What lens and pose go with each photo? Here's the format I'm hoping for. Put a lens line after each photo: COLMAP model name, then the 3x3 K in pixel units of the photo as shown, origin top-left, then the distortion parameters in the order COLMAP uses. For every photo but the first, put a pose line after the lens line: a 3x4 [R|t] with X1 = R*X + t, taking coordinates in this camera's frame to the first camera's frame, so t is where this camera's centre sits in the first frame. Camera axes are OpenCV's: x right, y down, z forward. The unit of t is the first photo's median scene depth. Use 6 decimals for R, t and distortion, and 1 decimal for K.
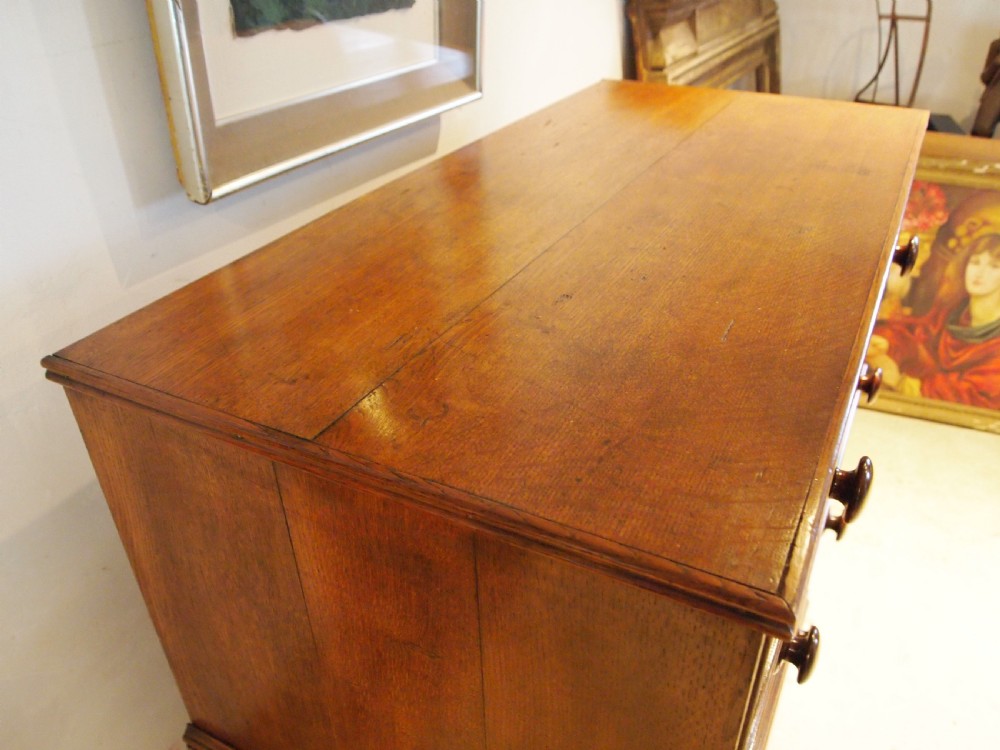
lens RADIAL K [[798.8, 0, 501.5], [0, 798.8, 376.8], [0, 0, 1]] dist [-0.045903, -0.002037]
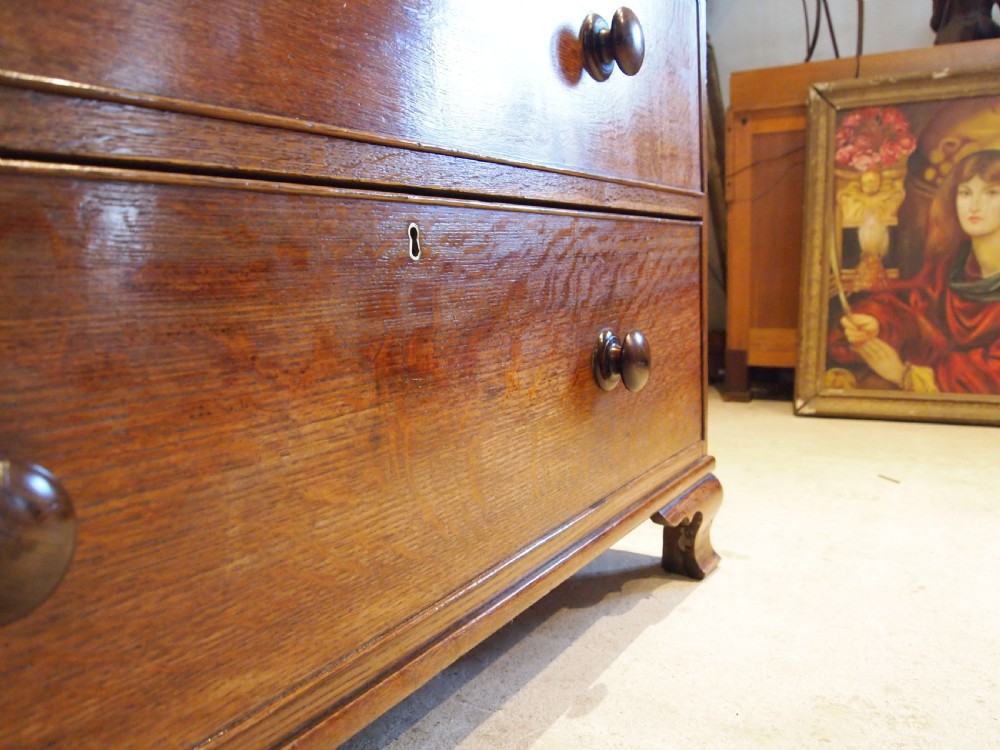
lens RADIAL K [[791.3, 0, 500.0], [0, 791.3, 375.0], [0, 0, 1]] dist [-0.046552, -0.005253]
pose [[0.995454, -0.011704, -0.094519, 0.213225], [-0.027181, 0.916236, -0.399716, 0.326360], [0.091280, 0.400468, 0.911753, 0.327300]]
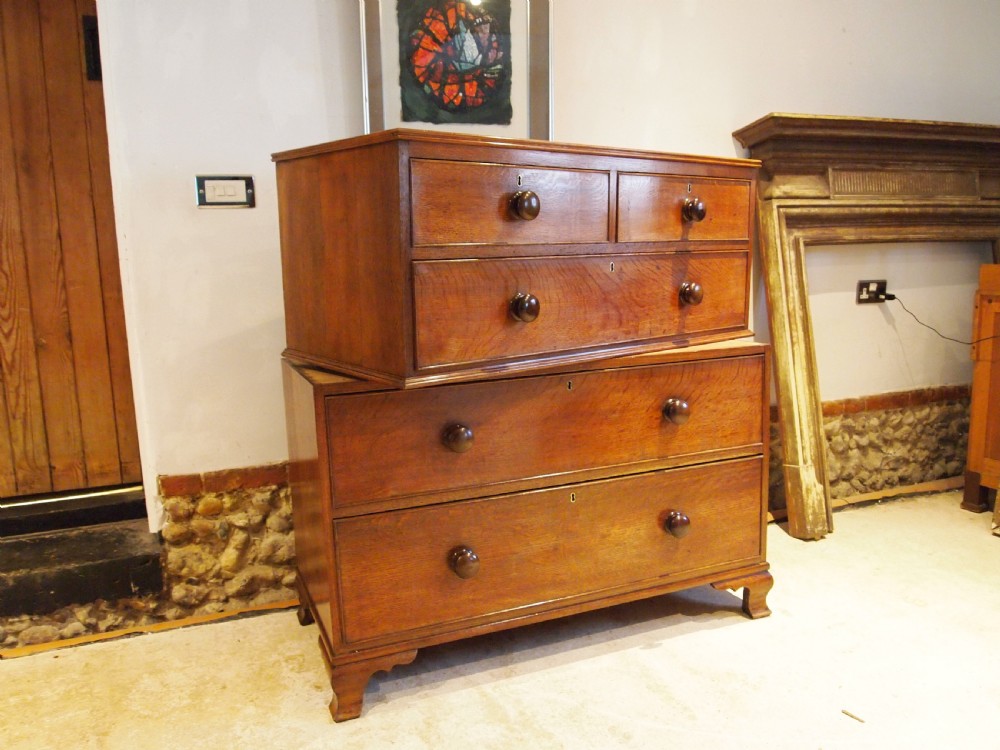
lens RADIAL K [[799.2, 0, 500.0], [0, 799.2, 375.0], [0, 0, 1]] dist [-0.048624, 0.003365]
pose [[0.761841, 0.086303, -0.641990, 0.597731], [-0.318172, 0.913146, -0.254816, 0.322890], [0.564239, 0.398392, 0.723131, -0.137315]]
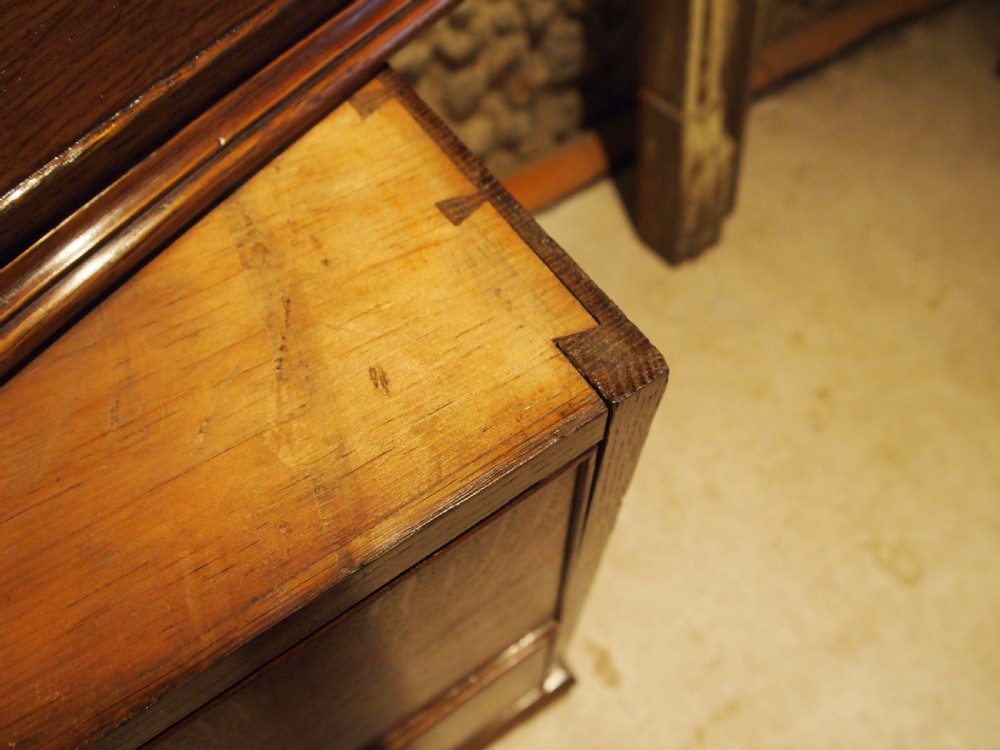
lens RADIAL K [[783.8, 0, 501.7], [0, 783.8, 379.2], [0, 0, 1]] dist [-0.045230, -0.005329]
pose [[0.885471, 0.411312, -0.216249, 0.280140], [-0.239278, 0.802488, 0.546588, -0.051308], [0.398356, -0.432244, 0.808998, 0.530082]]
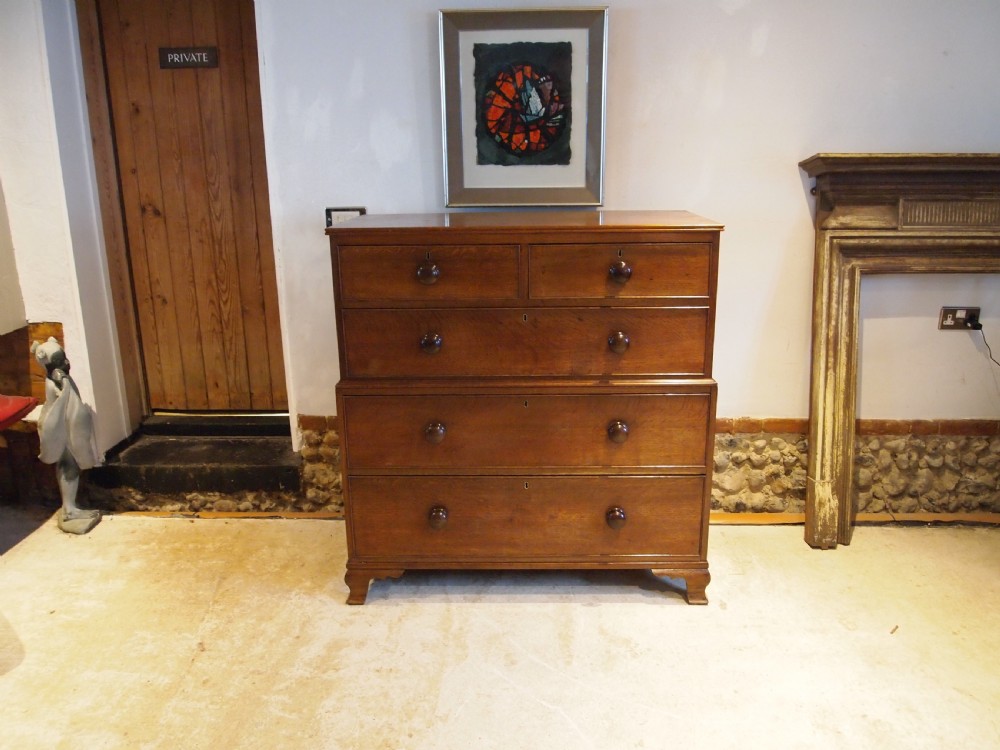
lens RADIAL K [[803.0, 0, 502.0], [0, 803.0, 373.0], [0, 0, 1]] dist [-0.041507, -0.004474]
pose [[0.441155, 0.247760, -0.862553, 1.001465], [-0.462855, 0.886255, 0.017840, 0.083517], [0.768862, 0.391366, 0.505652, -0.095926]]
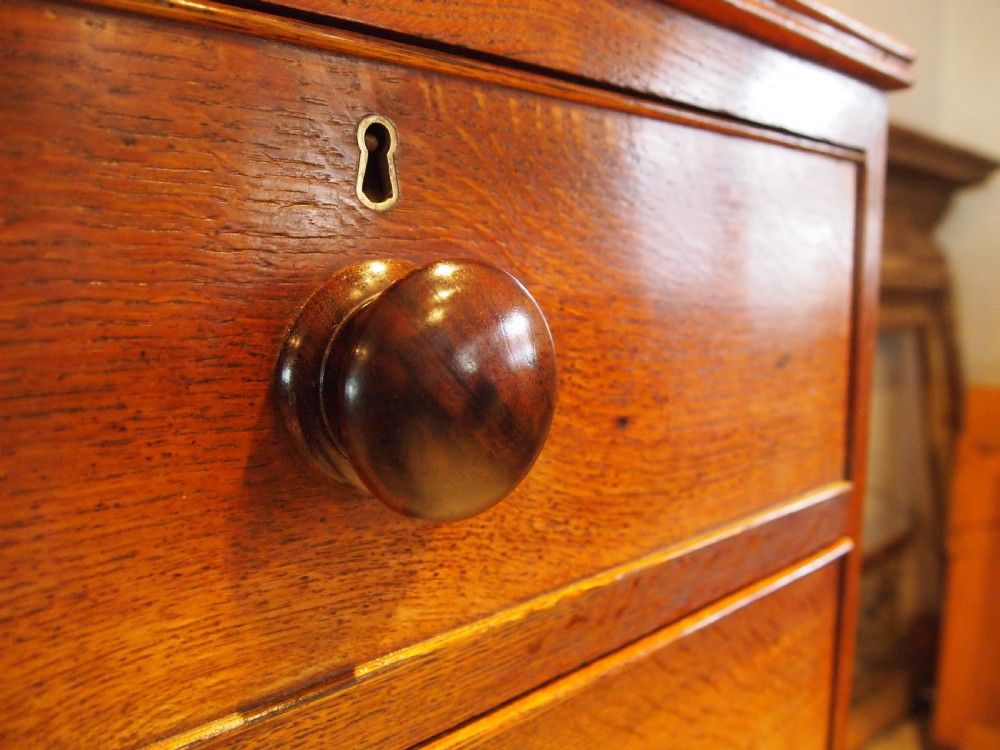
lens RADIAL K [[783.8, 0, 501.7], [0, 783.8, 379.2], [0, 0, 1]] dist [-0.045230, -0.005329]
pose [[0.936355, 0.053123, -0.347013, 0.255155], [-0.187889, 0.910826, -0.367550, -0.042844], [0.296543, 0.409357, 0.862838, 0.377106]]
